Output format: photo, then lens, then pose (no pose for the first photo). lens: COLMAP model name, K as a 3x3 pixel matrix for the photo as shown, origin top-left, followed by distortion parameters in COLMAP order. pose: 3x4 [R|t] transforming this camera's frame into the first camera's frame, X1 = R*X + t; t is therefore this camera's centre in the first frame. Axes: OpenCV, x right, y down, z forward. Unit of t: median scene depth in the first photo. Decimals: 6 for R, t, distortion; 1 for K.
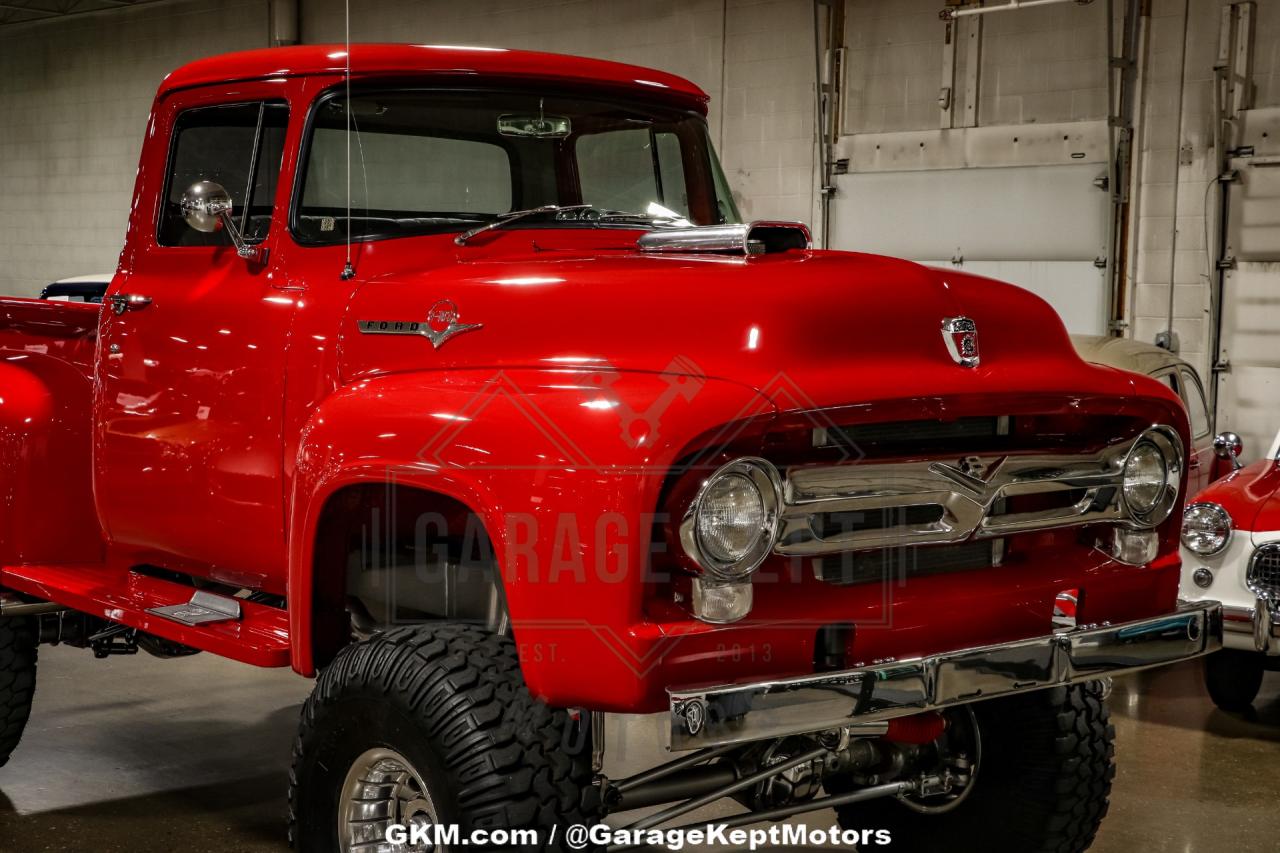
lens RADIAL K [[2079.0, 0, 640.0], [0, 2079.0, 426.5], [0, 0, 1]] dist [-0.023323, 1.300587]
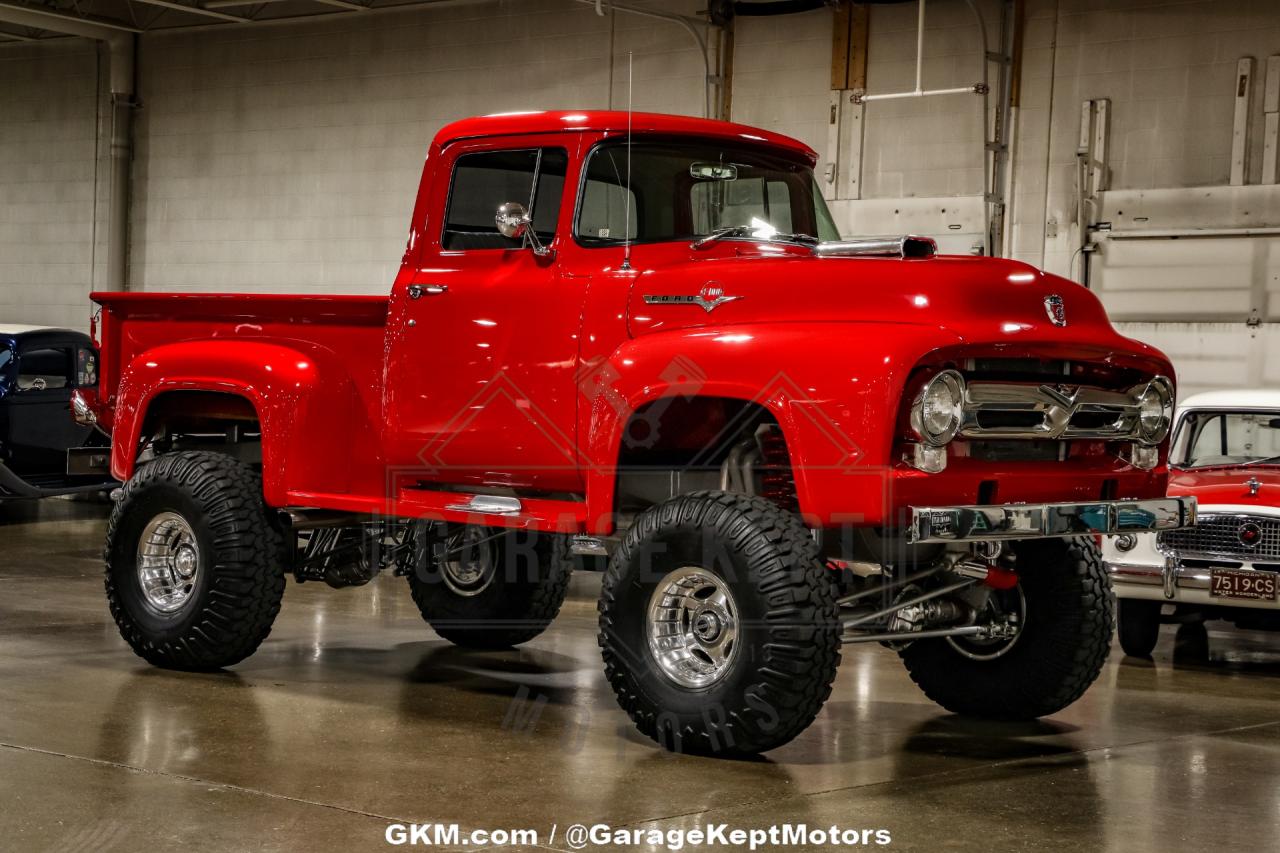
lens RADIAL K [[2488.1, 0, 640.0], [0, 2488.1, 426.5], [0, 0, 1]] dist [0.072944, 2.255014]
pose [[0.988710, 0.016693, 0.148907, -0.165977], [-0.008060, 0.998261, -0.058390, 0.060646], [-0.149622, 0.056531, 0.987126, -0.310819]]
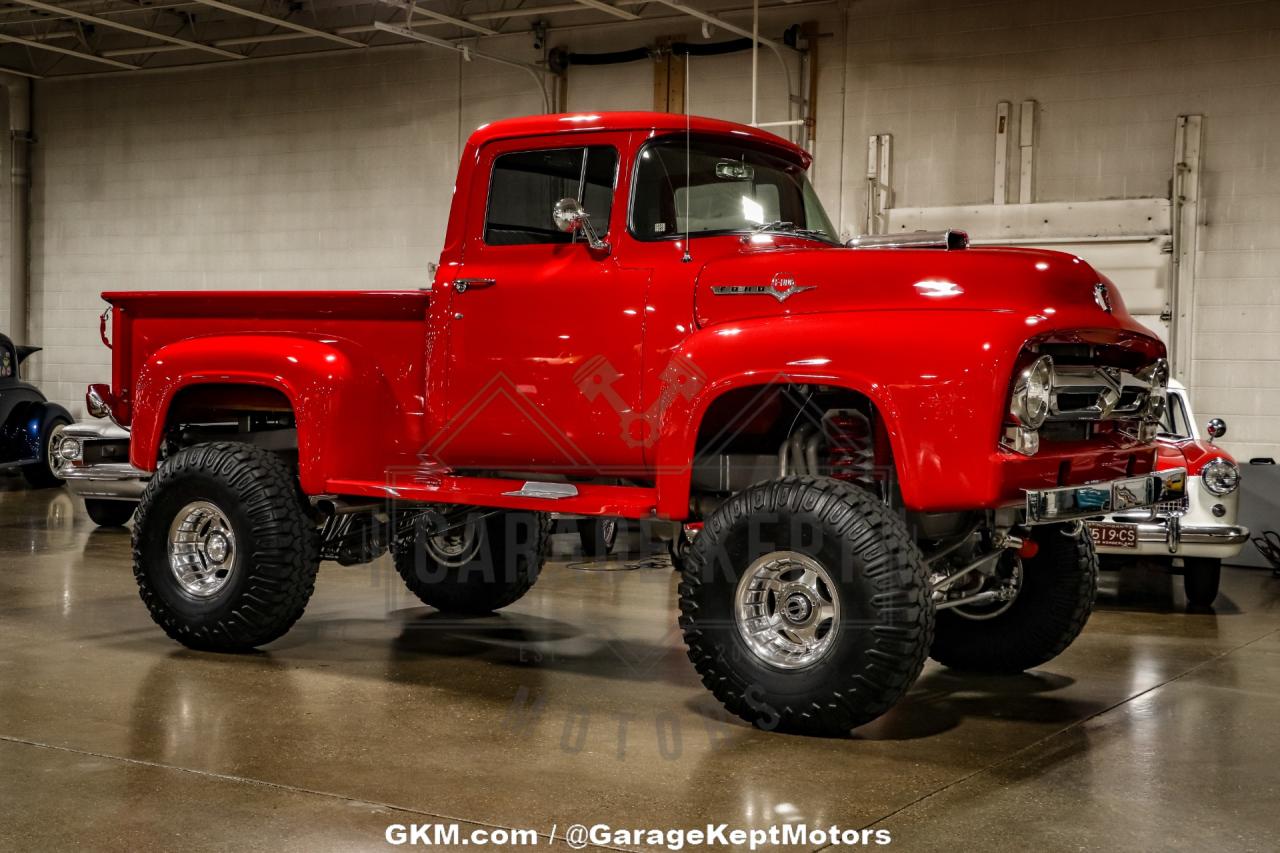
lens RADIAL K [[1806.8, 0, 640.0], [0, 1806.8, 426.5], [0, 0, 1]] dist [-0.003356, 0.571989]
pose [[0.952499, -0.003522, 0.304521, -0.244673], [0.016966, 0.998994, -0.041514, 0.044127], [-0.304069, 0.044708, 0.951600, -0.102922]]
